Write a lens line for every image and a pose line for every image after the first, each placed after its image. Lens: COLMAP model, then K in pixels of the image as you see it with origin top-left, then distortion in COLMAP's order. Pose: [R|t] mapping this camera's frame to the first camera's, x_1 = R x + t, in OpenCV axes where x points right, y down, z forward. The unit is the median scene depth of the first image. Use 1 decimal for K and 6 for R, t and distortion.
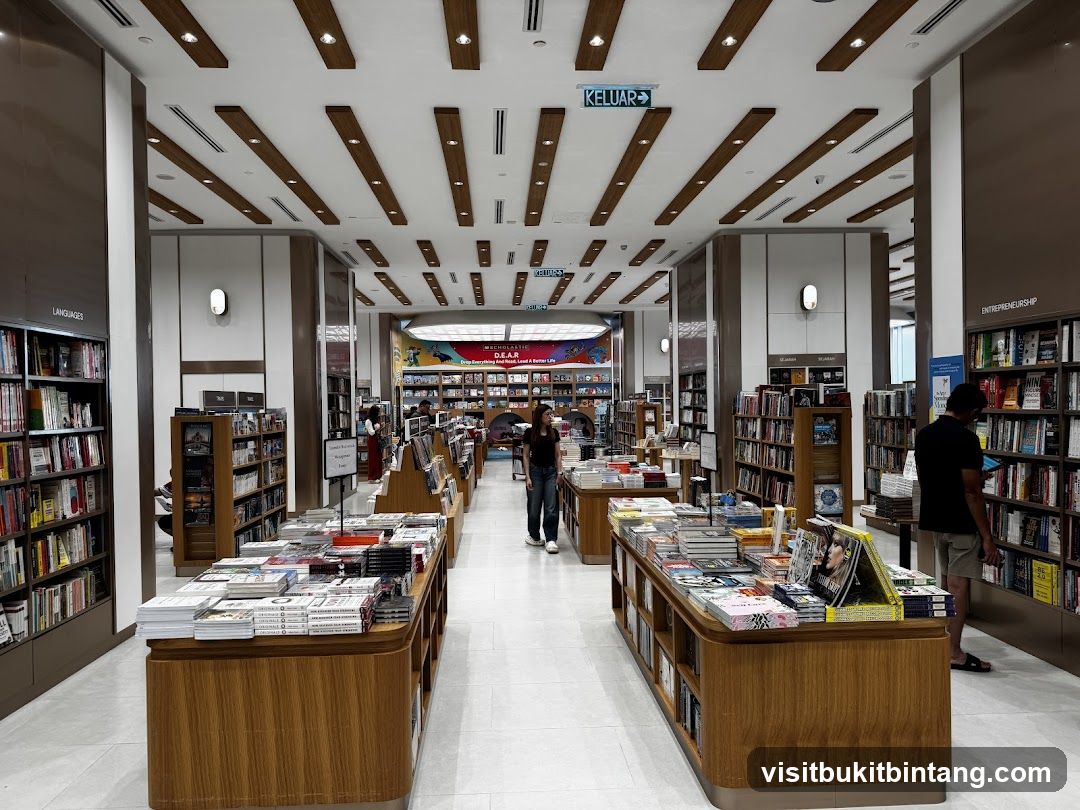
lens RADIAL K [[758.1, 0, 540.0], [0, 758.1, 405.0], [0, 0, 1]] dist [0.066319, -0.099767]
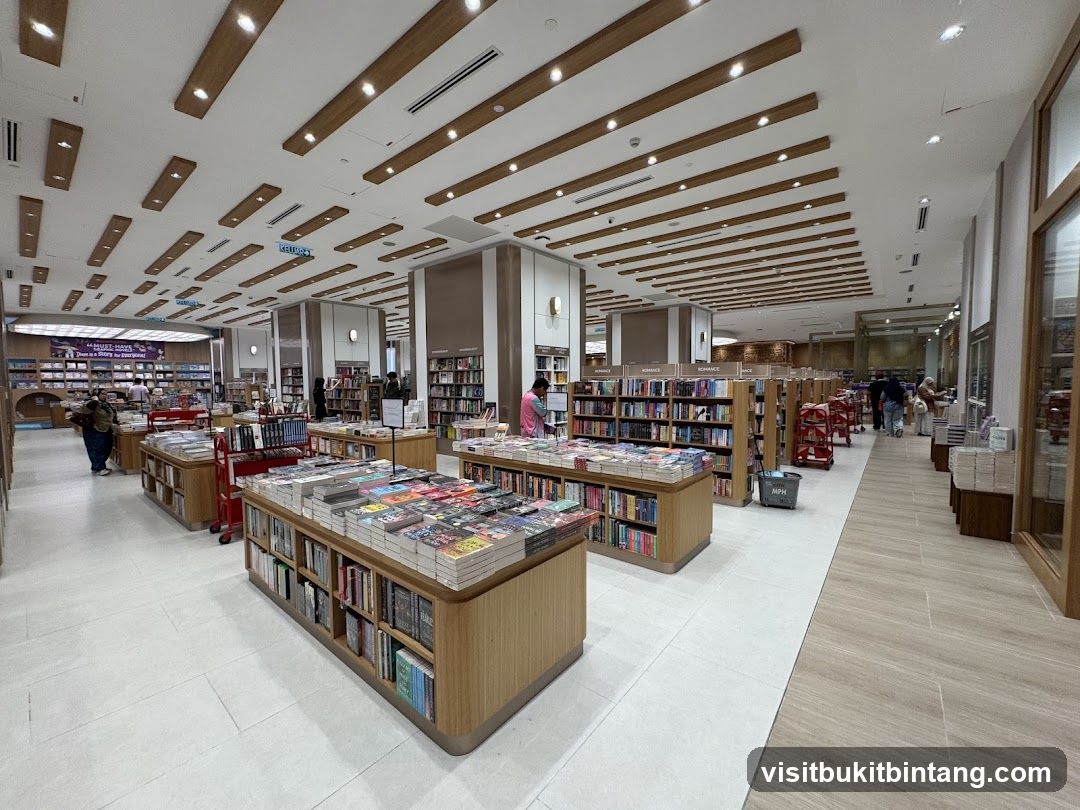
lens RADIAL K [[429.8, 0, 540.0], [0, 429.8, 405.0], [0, 0, 1]] dist [-0.000145, 0.000051]
pose [[0.678062, -0.029681, 0.734405, -0.204125], [-0.001512, 0.999126, 0.041776, 0.008426], [-0.735003, -0.029437, 0.677424, -0.253975]]
